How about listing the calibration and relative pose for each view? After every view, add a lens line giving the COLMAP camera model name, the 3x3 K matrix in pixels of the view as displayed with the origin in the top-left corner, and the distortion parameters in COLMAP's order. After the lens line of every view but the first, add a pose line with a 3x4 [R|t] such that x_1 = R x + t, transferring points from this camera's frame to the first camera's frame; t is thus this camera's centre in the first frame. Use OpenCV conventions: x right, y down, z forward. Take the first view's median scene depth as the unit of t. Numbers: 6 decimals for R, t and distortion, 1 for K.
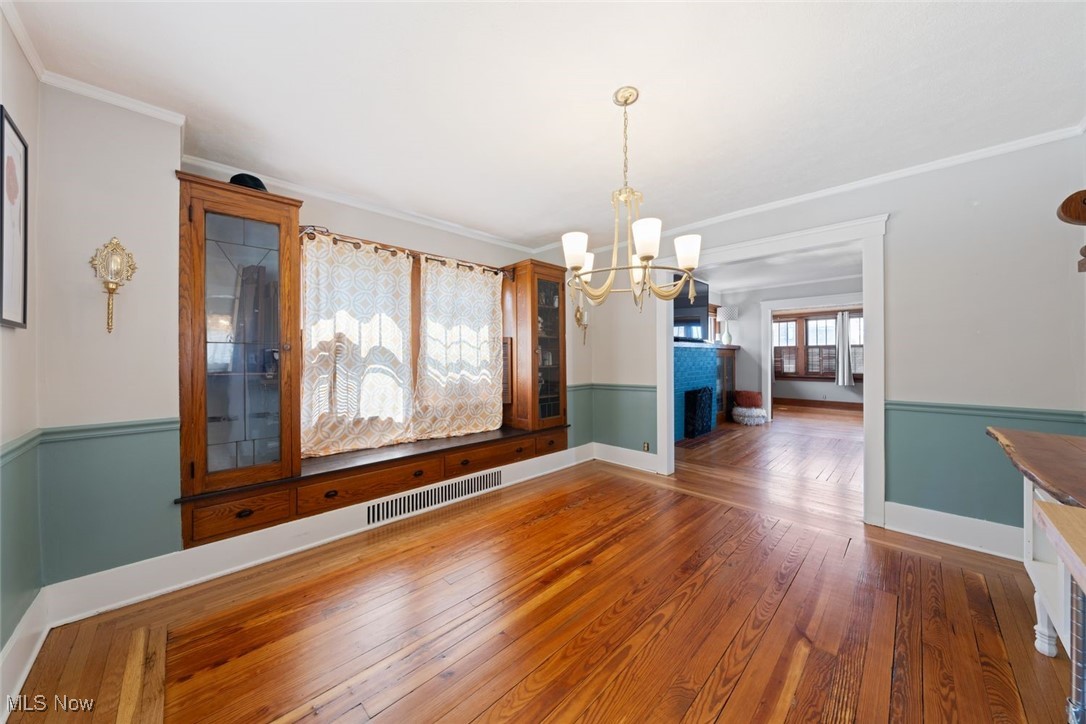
lens RADIAL K [[370.2, 0, 541.3], [0, 370.2, 359.2], [0, 0, 1]] dist [-0.002569, -0.000135]
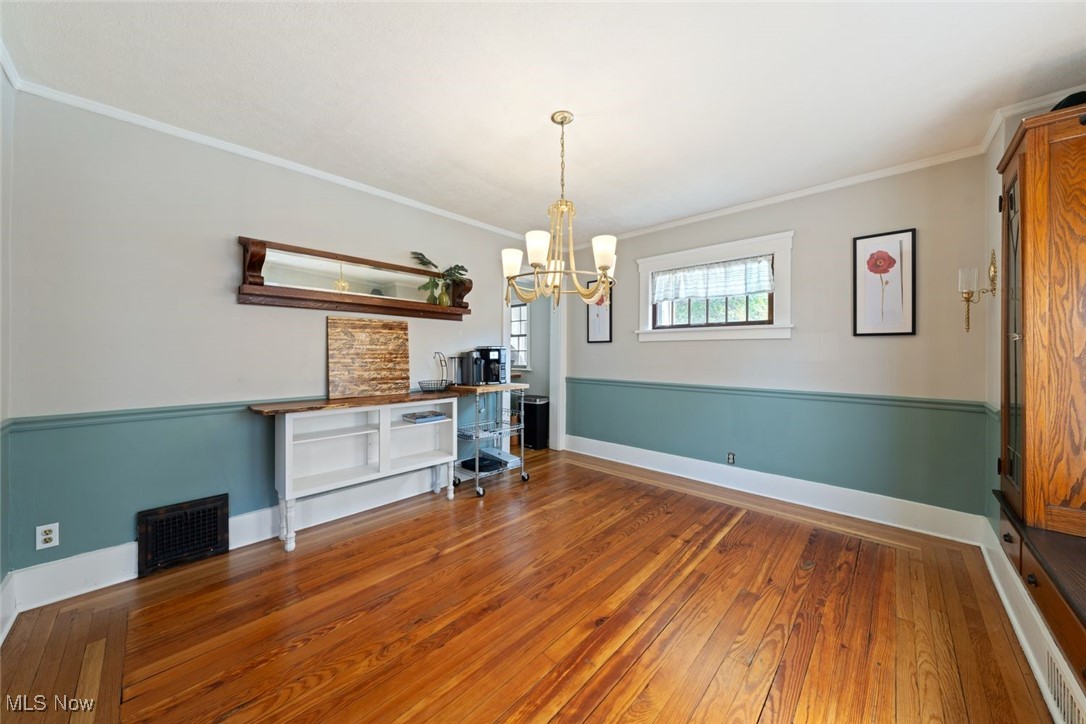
lens RADIAL K [[374.1, 0, 541.4], [0, 374.1, 352.9], [0, 0, 1]] dist [-0.000959, -0.000092]
pose [[-0.999380, 0.002265, -0.035140, 0.209915], [0.002032, 0.999976, 0.006682, -0.006644], [0.035155, 0.006606, -0.999360, 1.343263]]
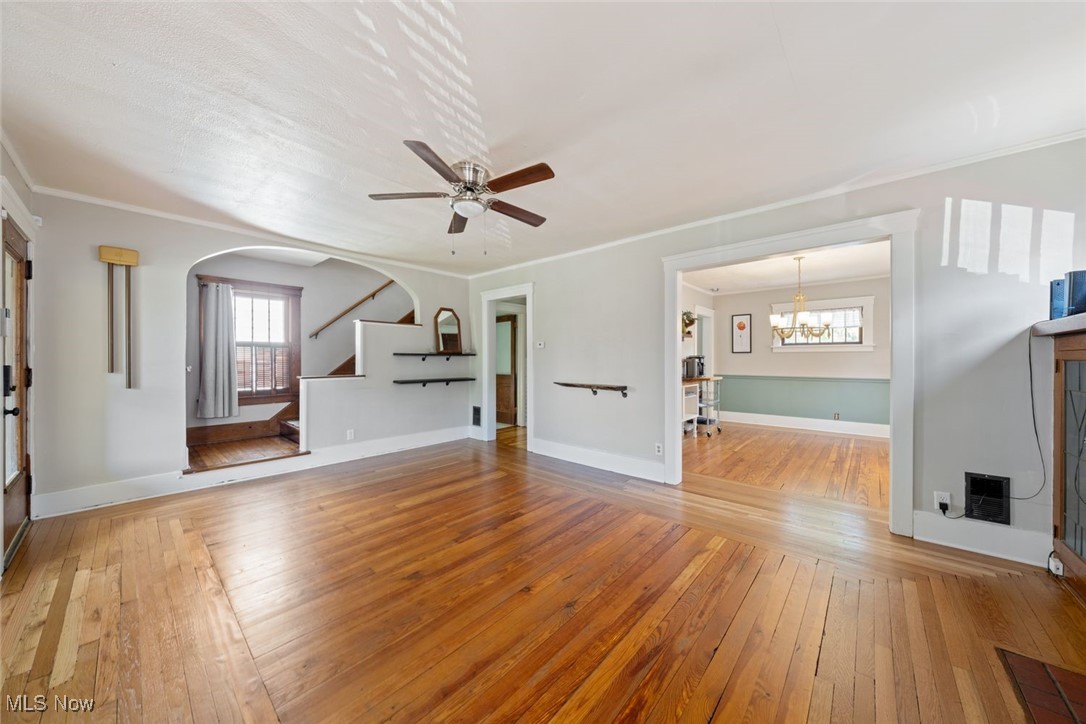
lens RADIAL K [[370.2, 0, 541.3], [0, 370.2, 359.2], [0, 0, 1]] dist [-0.002569, -0.000135]
pose [[-0.997966, 0.004936, -0.063563, 1.395792], [0.004531, 0.999969, 0.006512, -0.018315], [0.063593, 0.006211, -0.997957, 2.201840]]
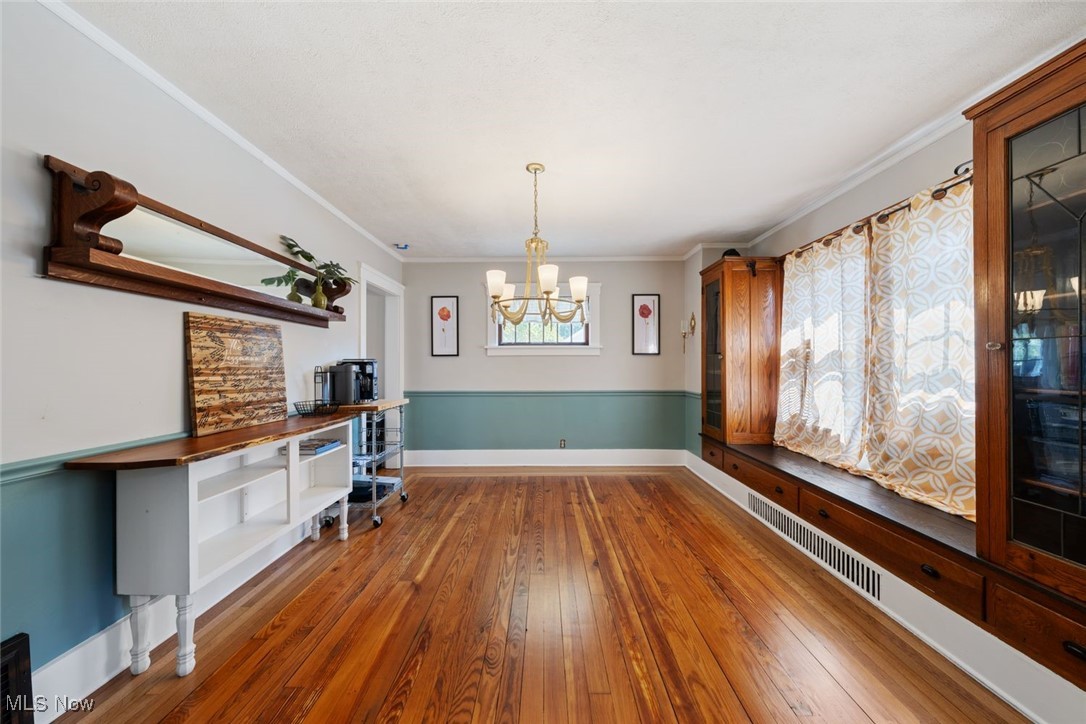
lens RADIAL K [[369.7, 0, 542.7], [0, 369.7, 364.9], [0, 0, 1]] dist [-0.001096, -0.000202]
pose [[-0.706347, 0.005194, -0.707847, 0.730747], [0.002608, 0.999985, 0.004735, -0.007041], [0.707861, 0.001499, -0.706350, 1.236974]]
